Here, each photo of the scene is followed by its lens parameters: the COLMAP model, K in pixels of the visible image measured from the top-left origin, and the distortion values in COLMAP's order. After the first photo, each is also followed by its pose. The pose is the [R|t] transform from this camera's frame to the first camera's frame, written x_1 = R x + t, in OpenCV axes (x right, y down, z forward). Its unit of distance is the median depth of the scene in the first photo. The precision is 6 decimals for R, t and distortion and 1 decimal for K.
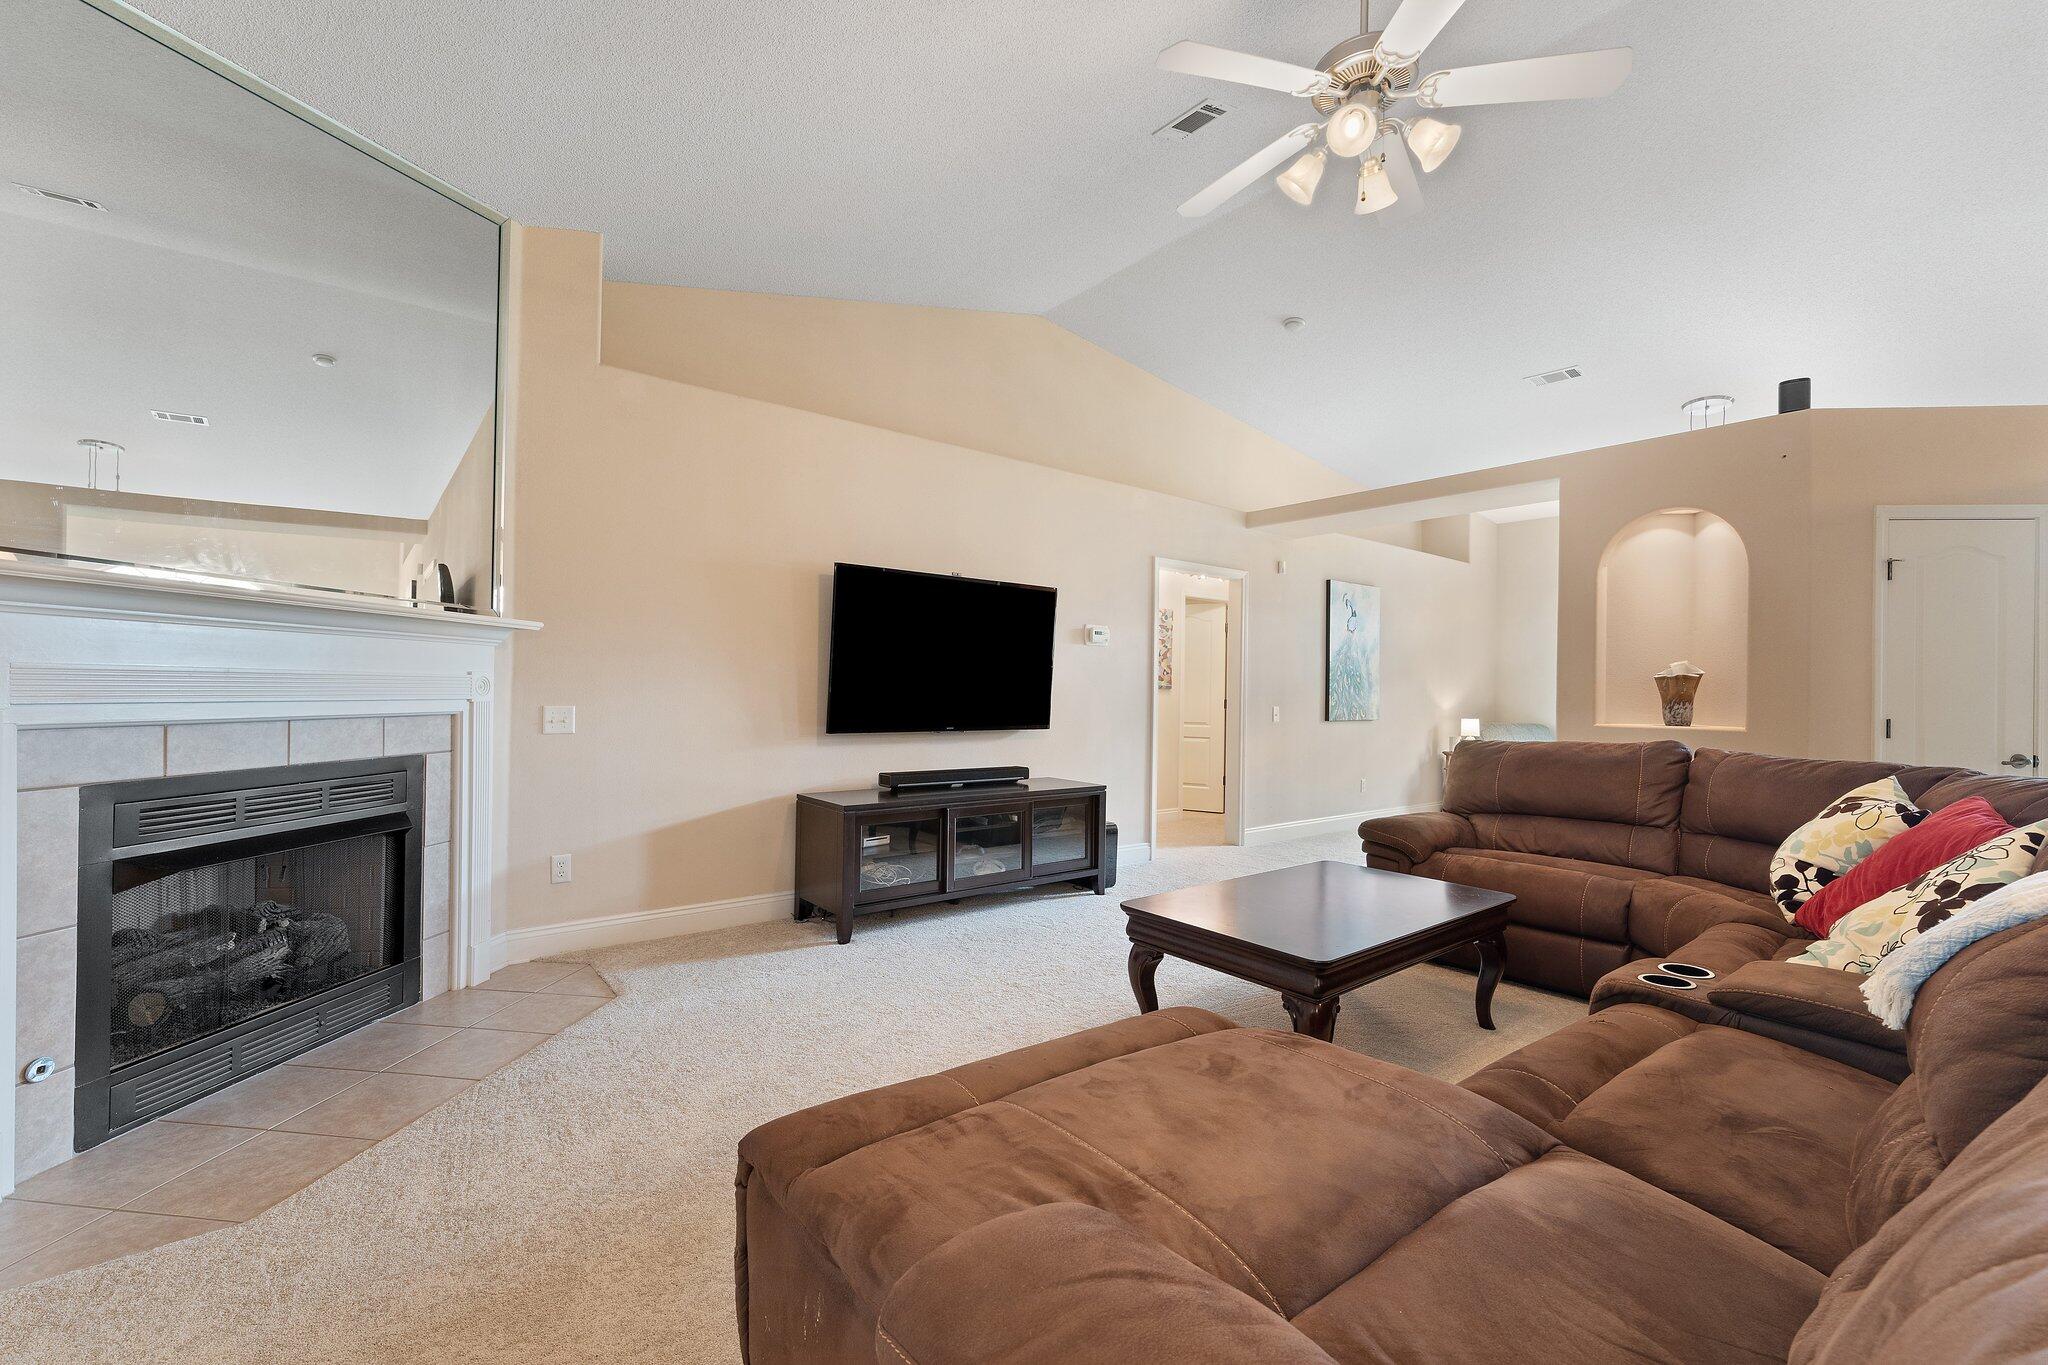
lens RADIAL K [[846.7, 0, 1018.6], [0, 846.7, 676.9], [0, 0, 1]] dist [-0.002283, 0.000040]
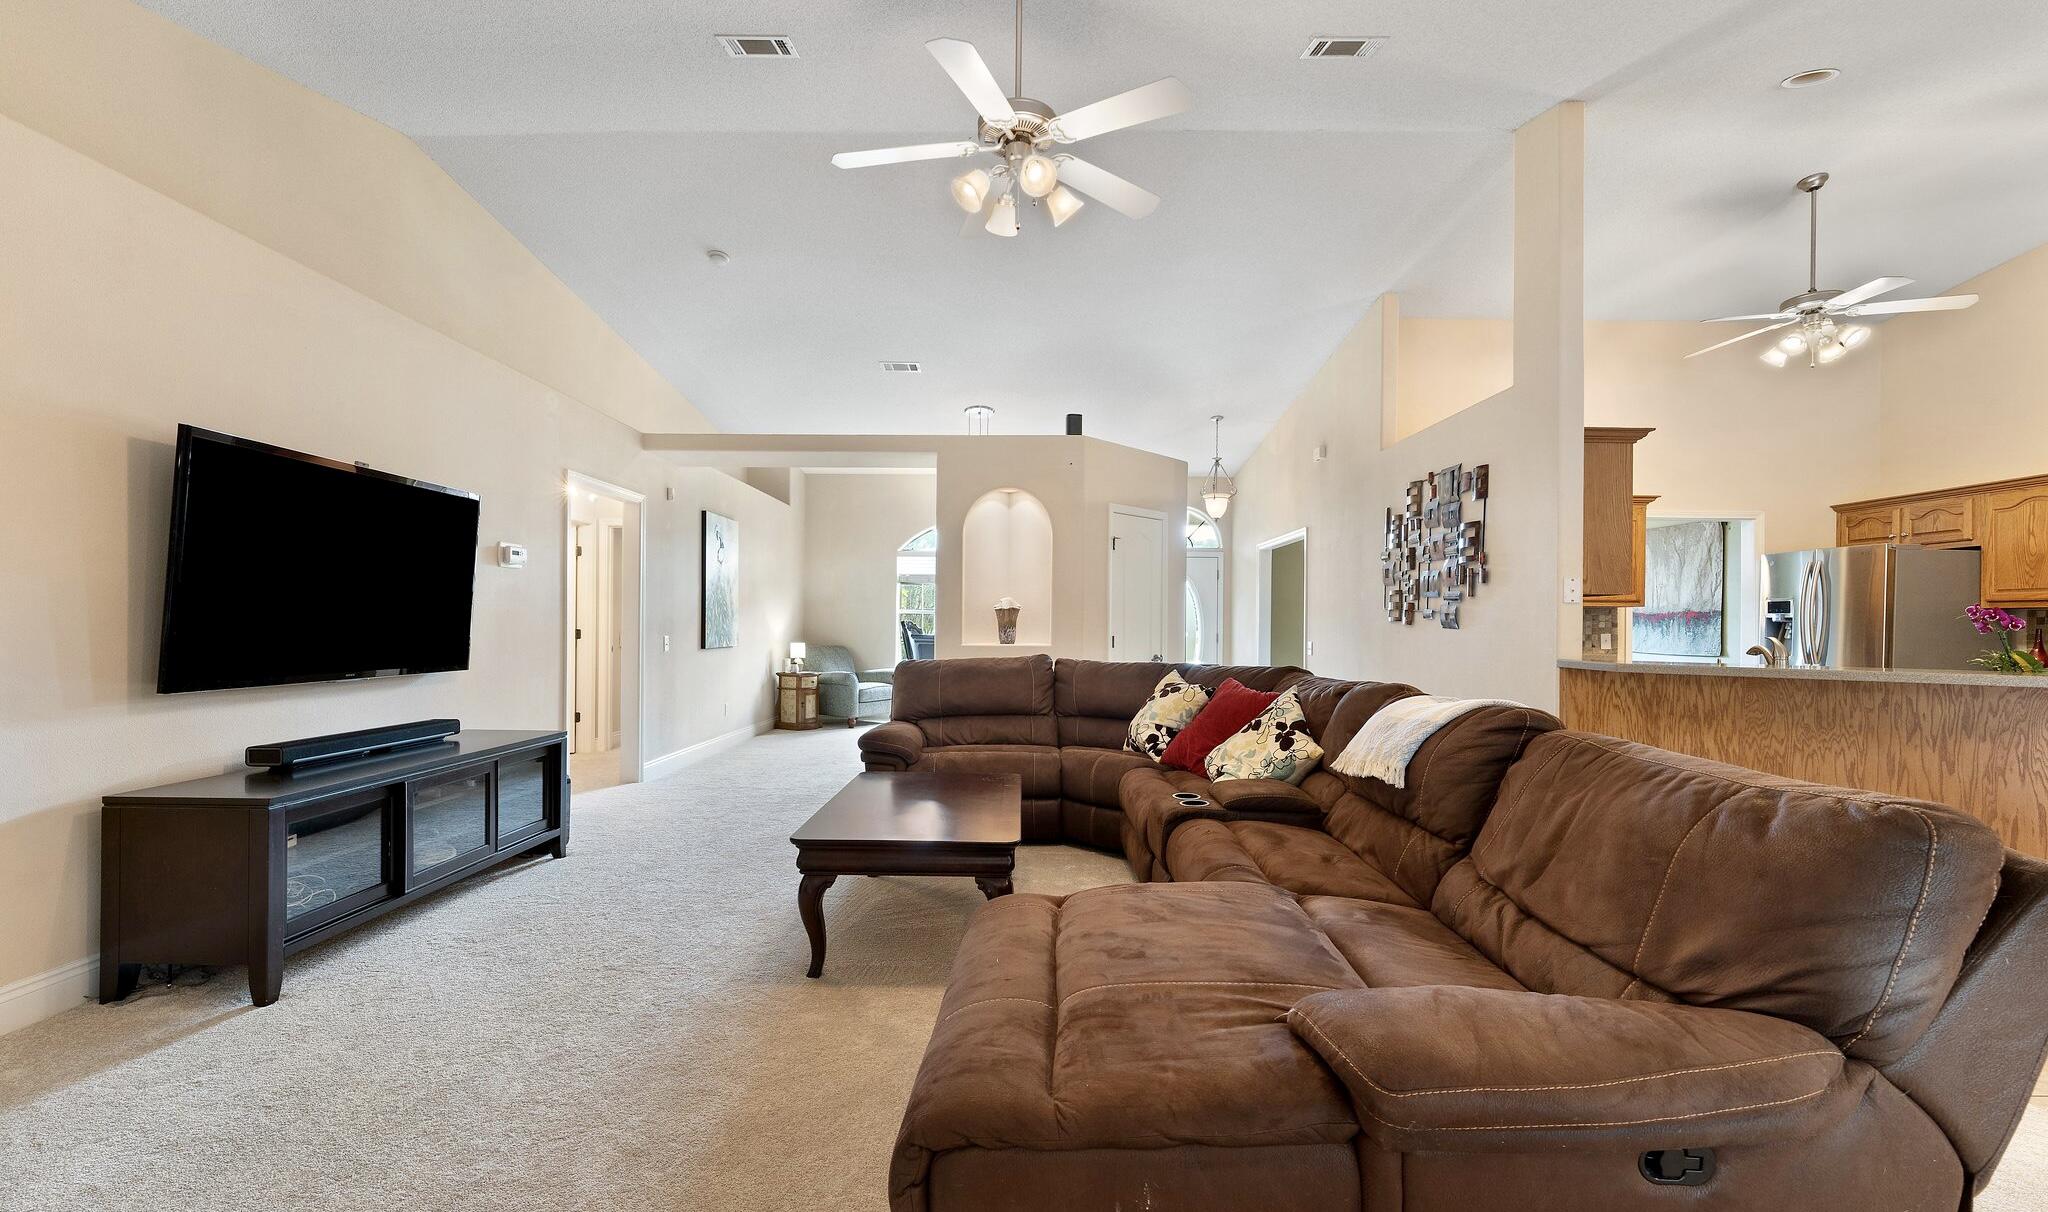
lens RADIAL K [[827.8, 0, 1027.0], [0, 827.8, 620.0], [0, 0, 1]] dist [-0.002318, -0.000406]
pose [[0.636408, -0.006059, 0.771329, -0.287726], [-0.009712, 0.999827, 0.015867, -0.004289], [-0.771291, -0.017589, 0.636239, 0.110616]]
